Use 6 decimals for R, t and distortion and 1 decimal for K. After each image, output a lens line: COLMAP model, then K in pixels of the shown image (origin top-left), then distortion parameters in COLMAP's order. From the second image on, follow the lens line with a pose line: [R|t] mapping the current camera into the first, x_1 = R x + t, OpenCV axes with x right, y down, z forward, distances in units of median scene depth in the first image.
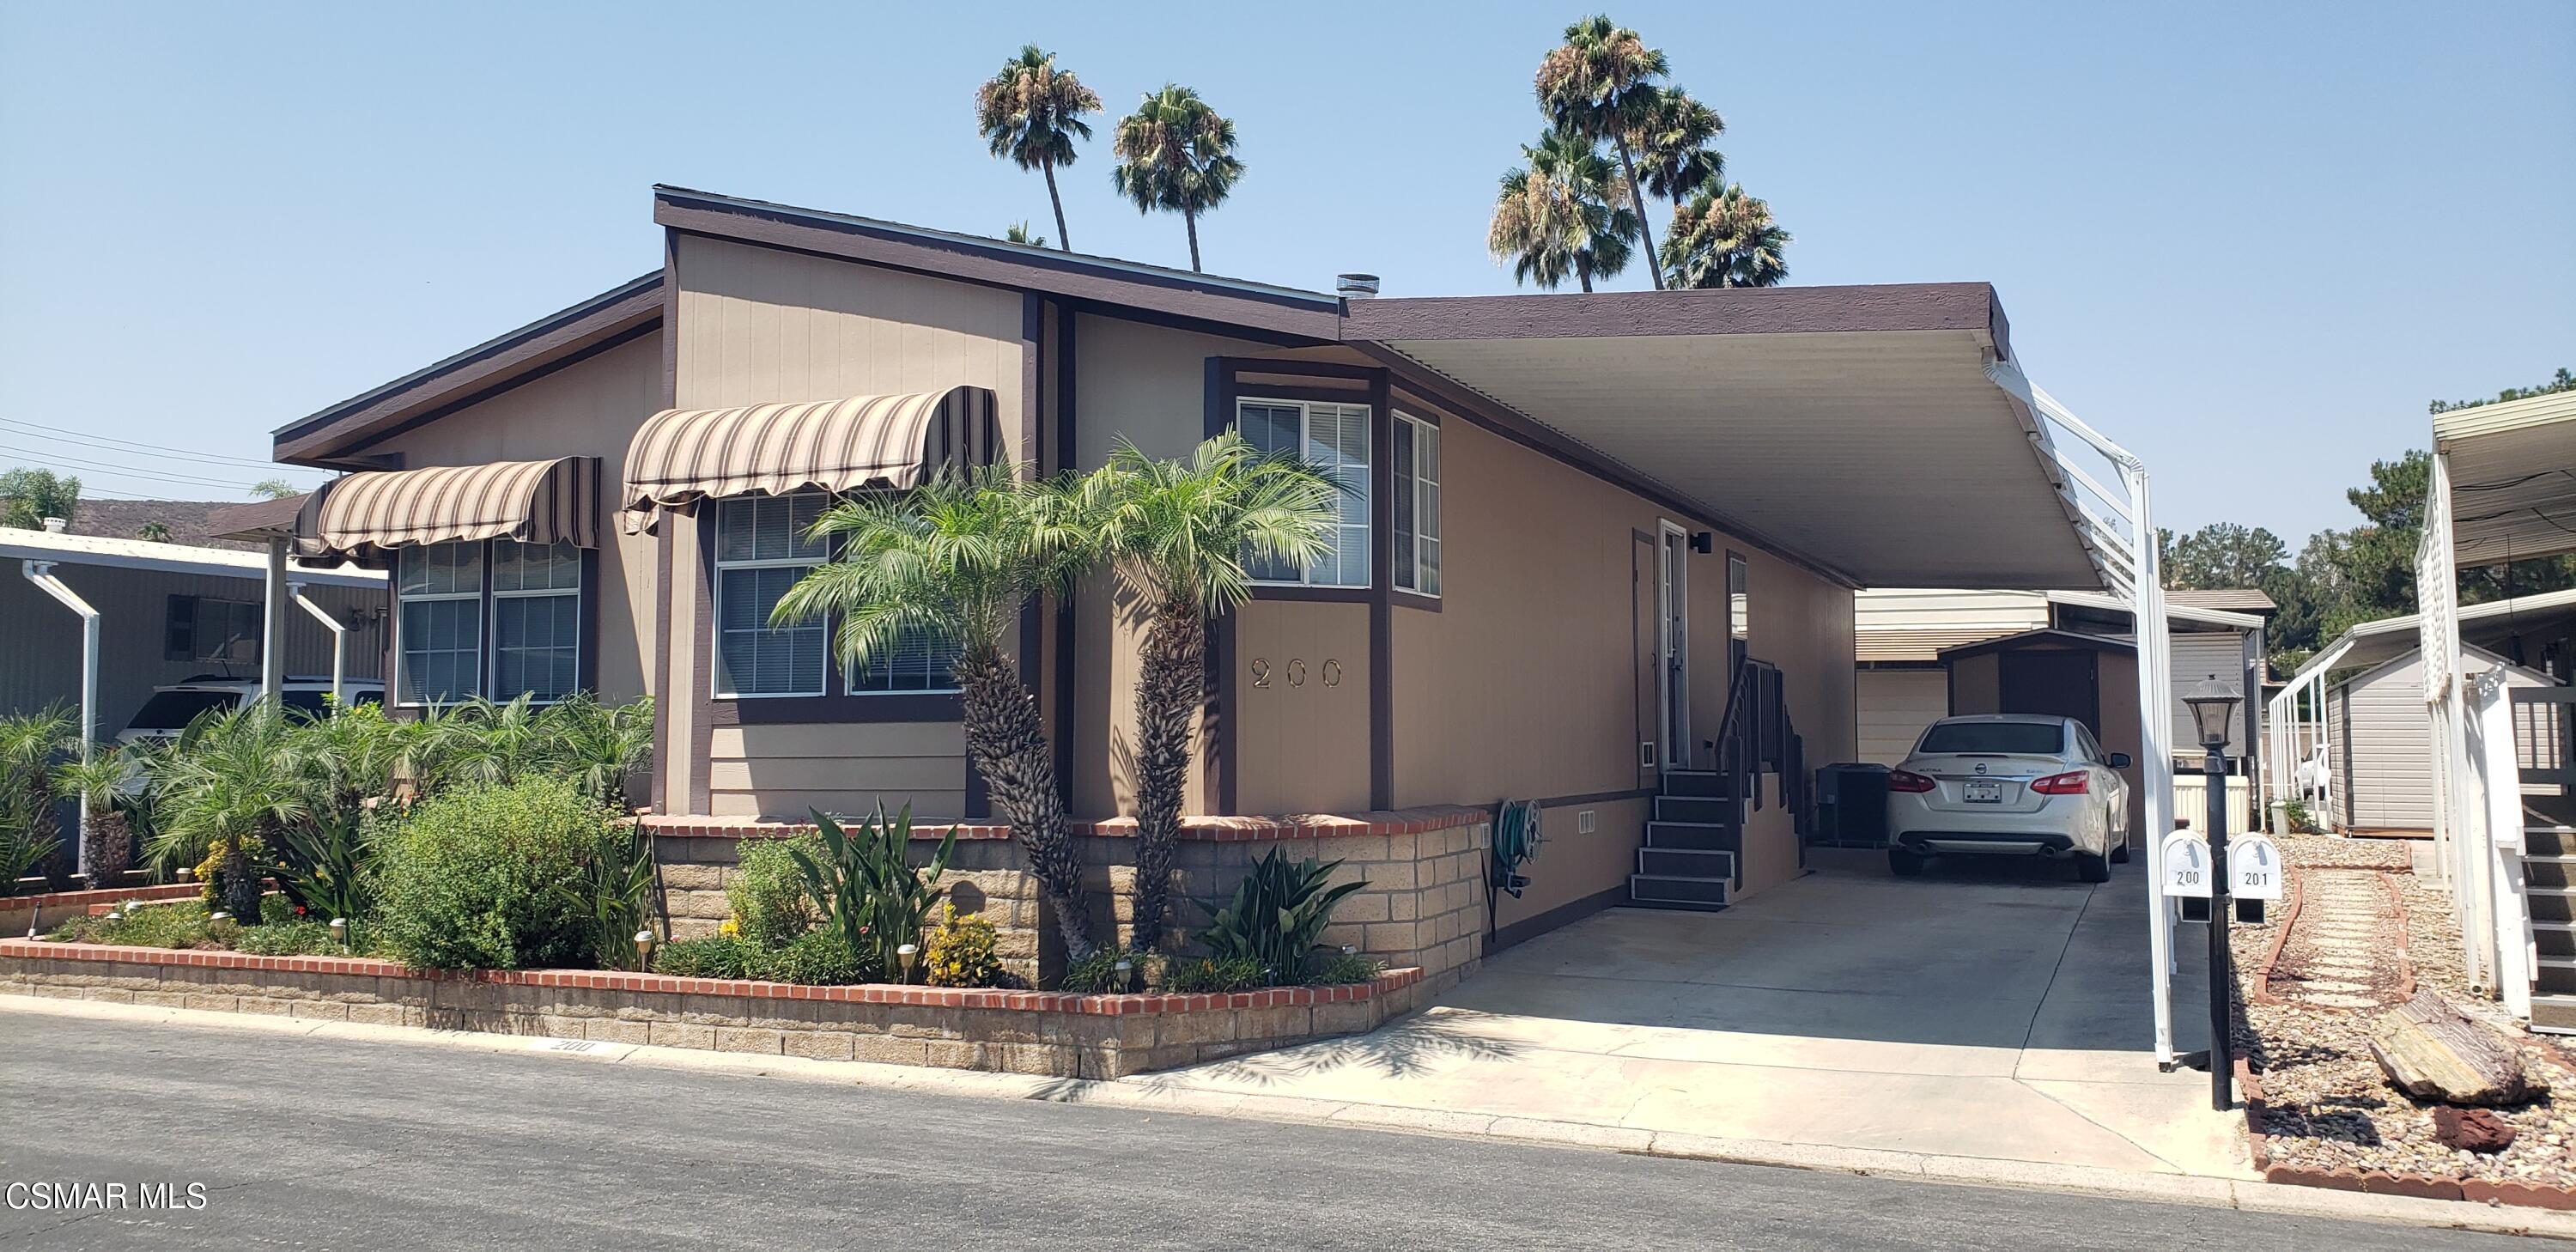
lens RADIAL K [[1962.9, 0, 1290.4], [0, 1962.9, 681.0], [0, 0, 1]] dist [0.045593, 0.005145]
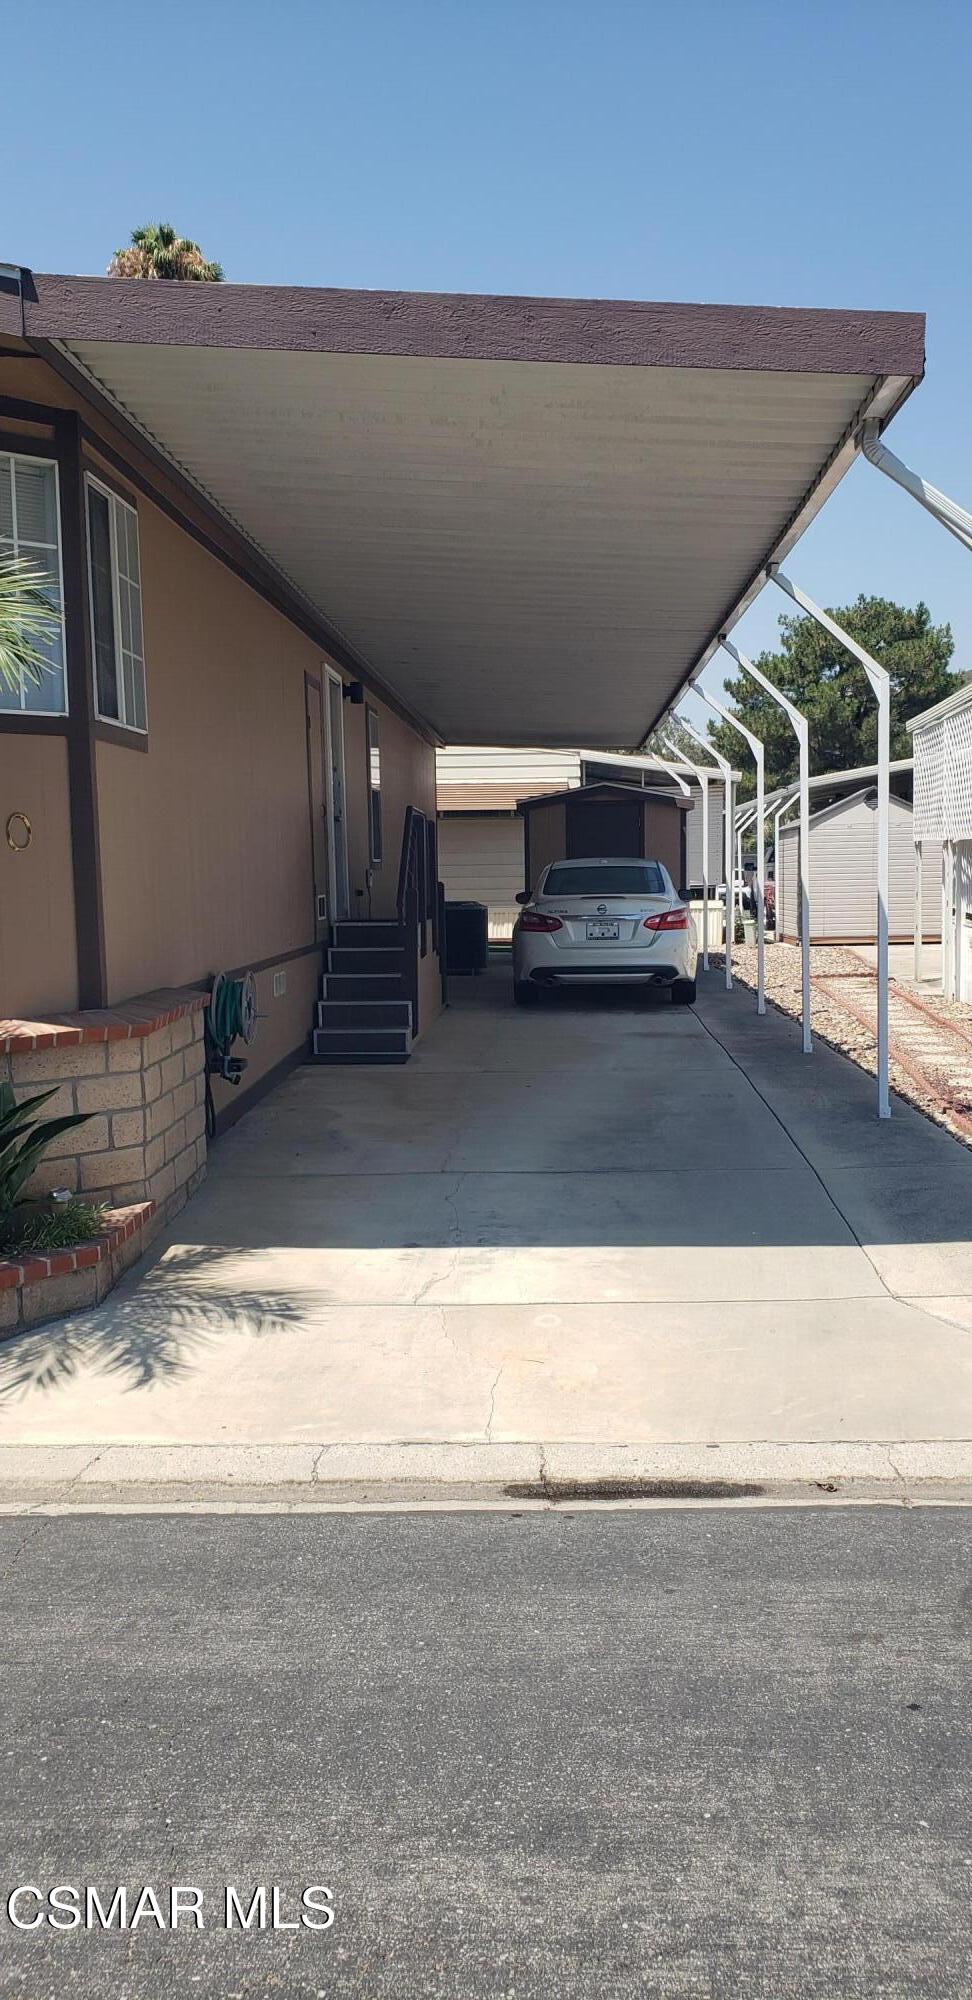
lens RADIAL K [[1490.0, 0, 552.0], [0, 1490.0, 1007.6], [0, 0, 1]] dist [0.069901, -0.157251]
pose [[0.914395, -0.053553, 0.401266, -0.021512], [0.003972, 0.992350, 0.123389, -0.005678], [-0.404805, -0.111232, 0.907613, 0.332250]]
